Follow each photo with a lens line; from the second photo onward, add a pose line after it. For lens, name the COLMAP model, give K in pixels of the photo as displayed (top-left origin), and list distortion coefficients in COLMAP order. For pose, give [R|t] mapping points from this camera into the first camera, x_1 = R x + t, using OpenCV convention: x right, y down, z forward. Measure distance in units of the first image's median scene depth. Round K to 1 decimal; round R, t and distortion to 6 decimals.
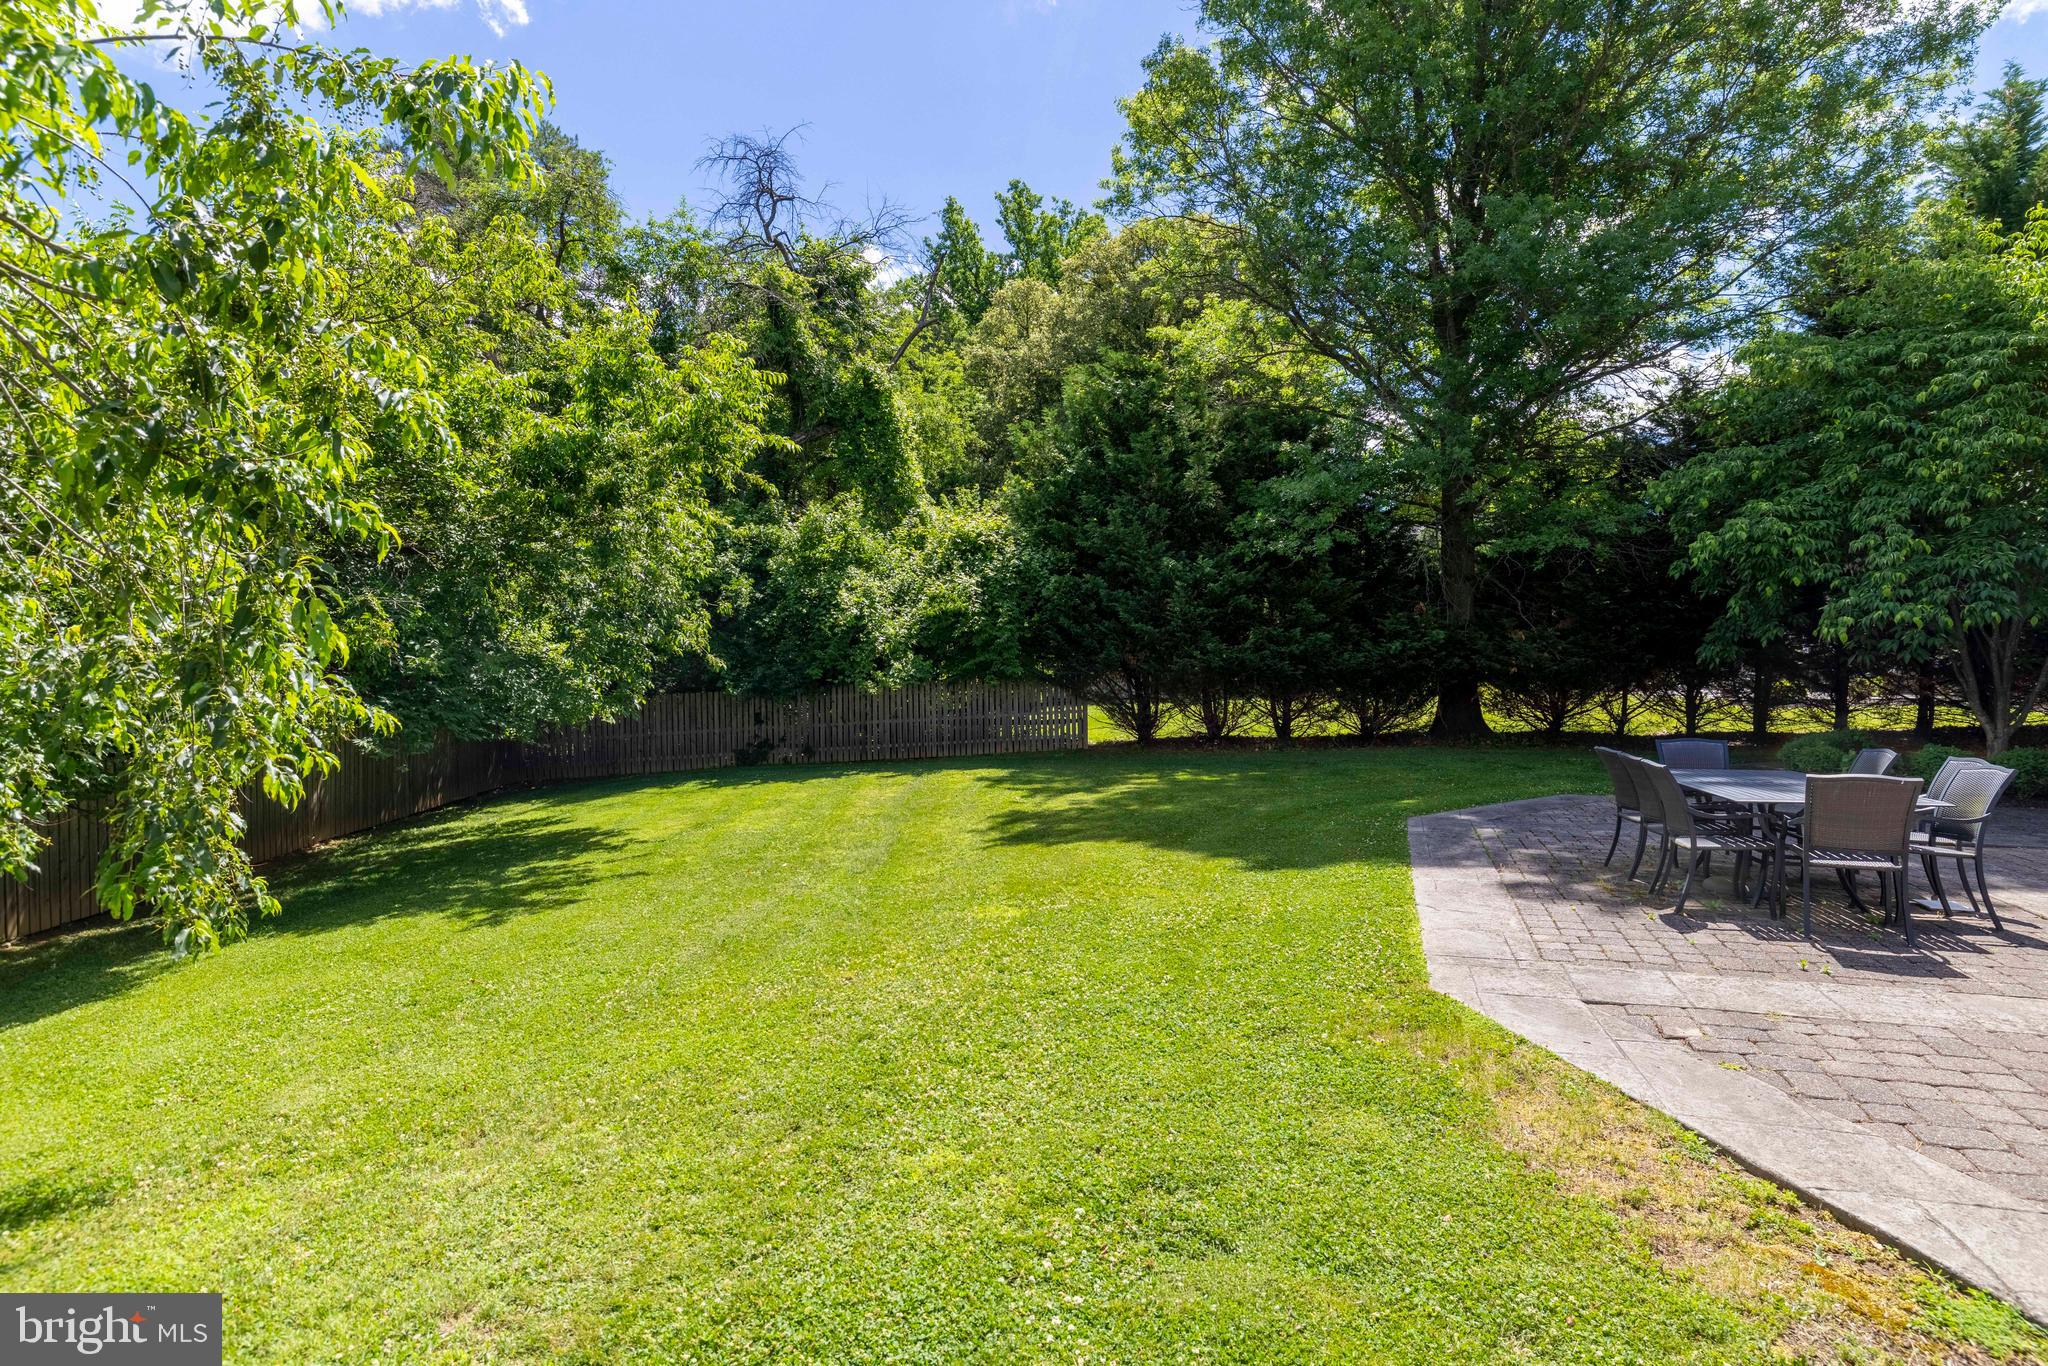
lens RADIAL K [[1029.5, 0, 1024.0], [0, 1029.5, 683.0], [0, 0, 1]] dist [0.001151, -0.001558]
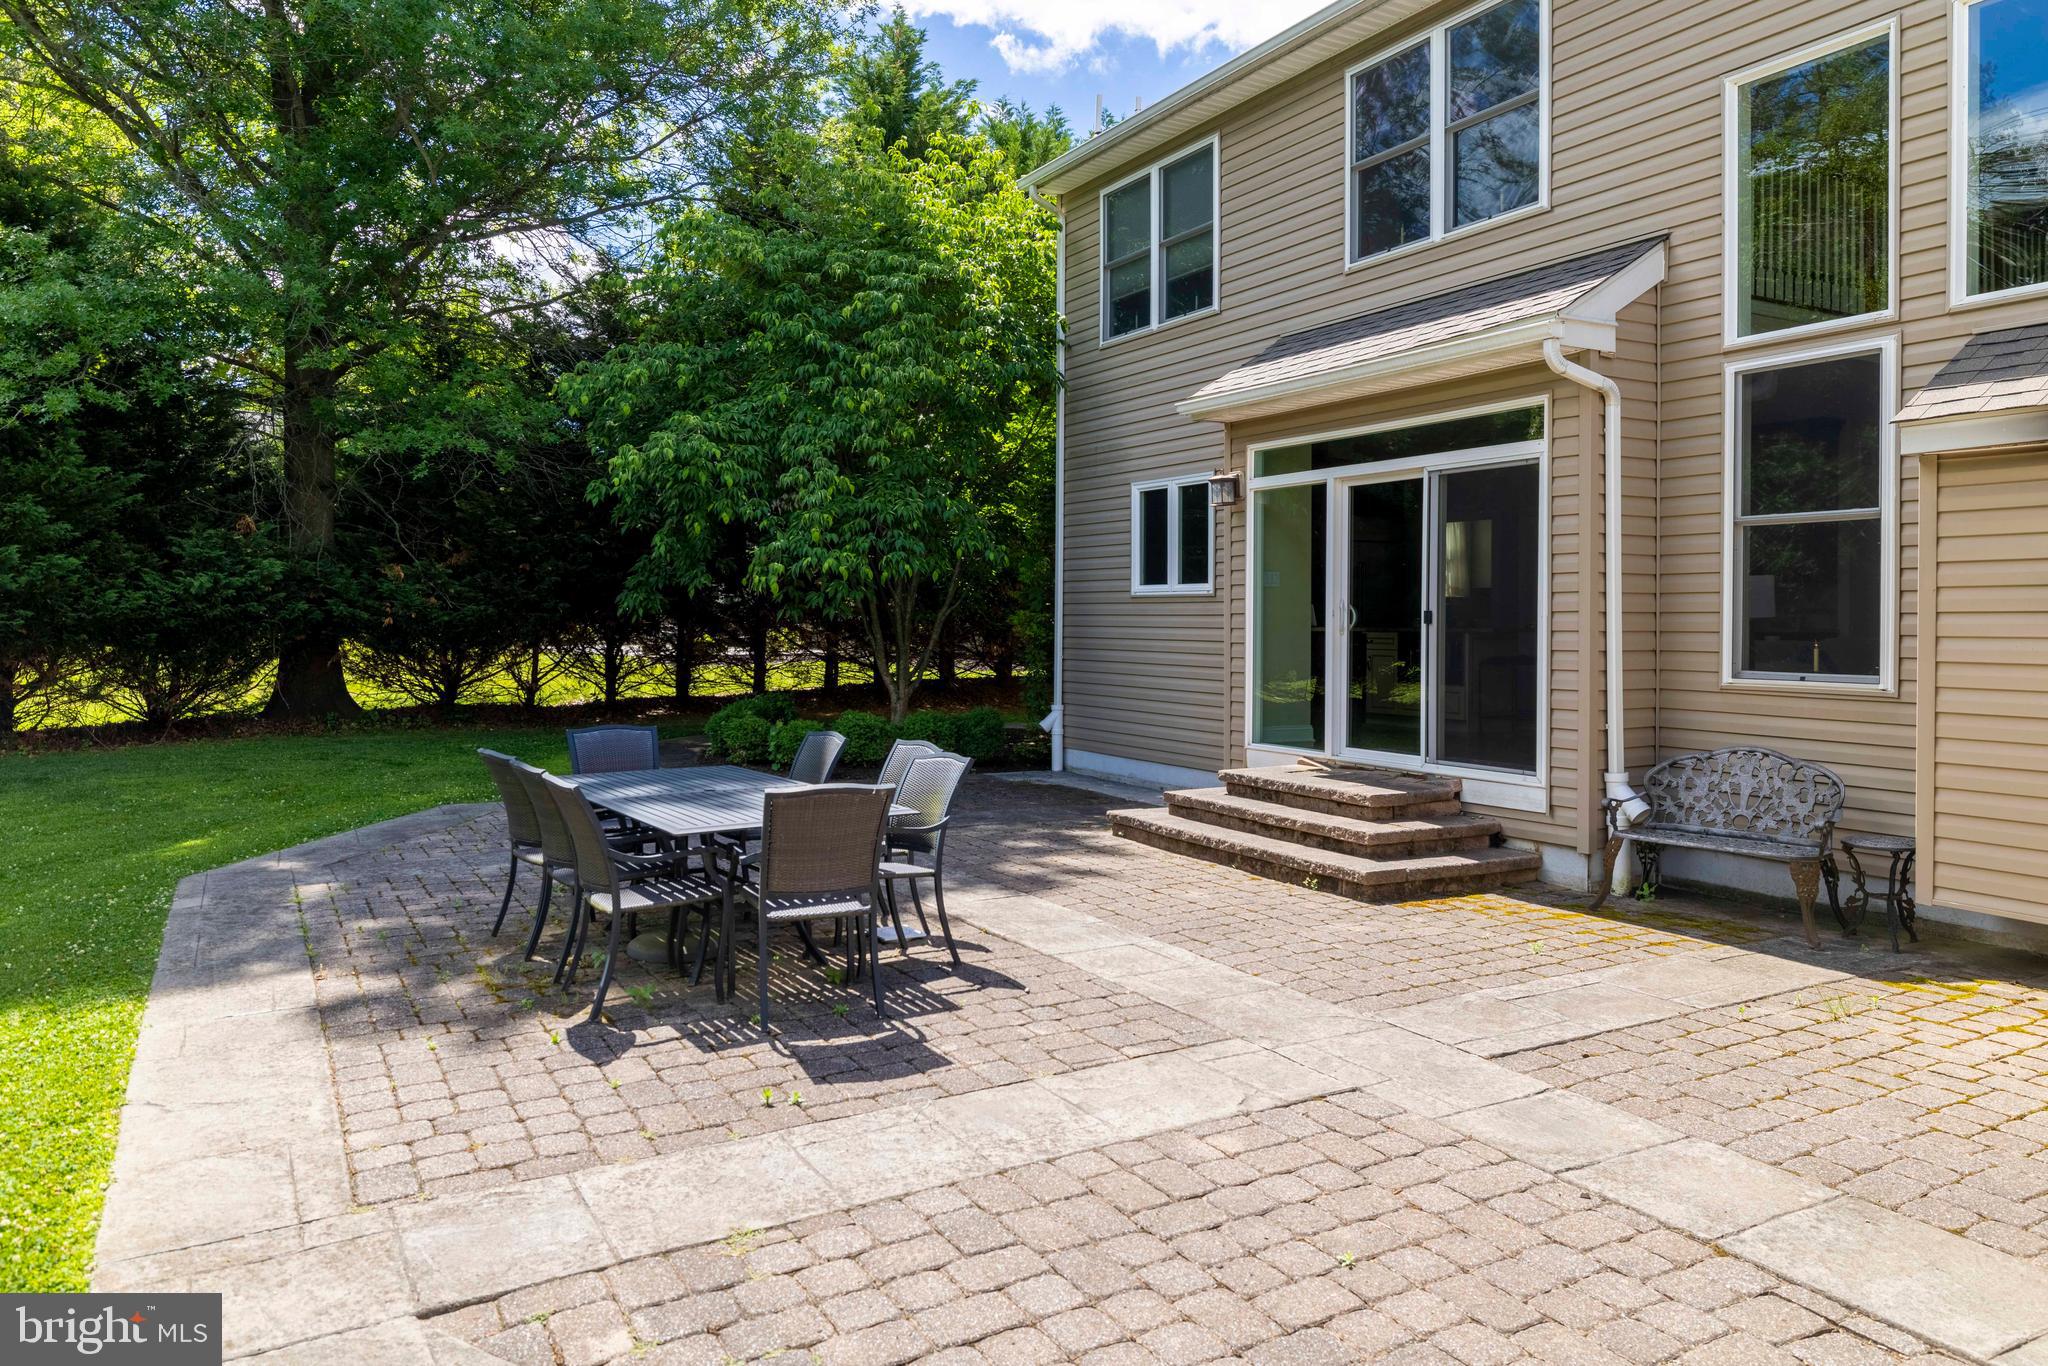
lens RADIAL K [[1337.6, 0, 1020.7], [0, 1337.6, 641.4], [0, 0, 1]] dist [0.039555, -0.060427]
pose [[0.643763, -0.002647, 0.765220, 0.073197], [-0.001043, 0.999990, 0.004336, -0.004349], [-0.765224, -0.003590, 0.643754, 0.114056]]
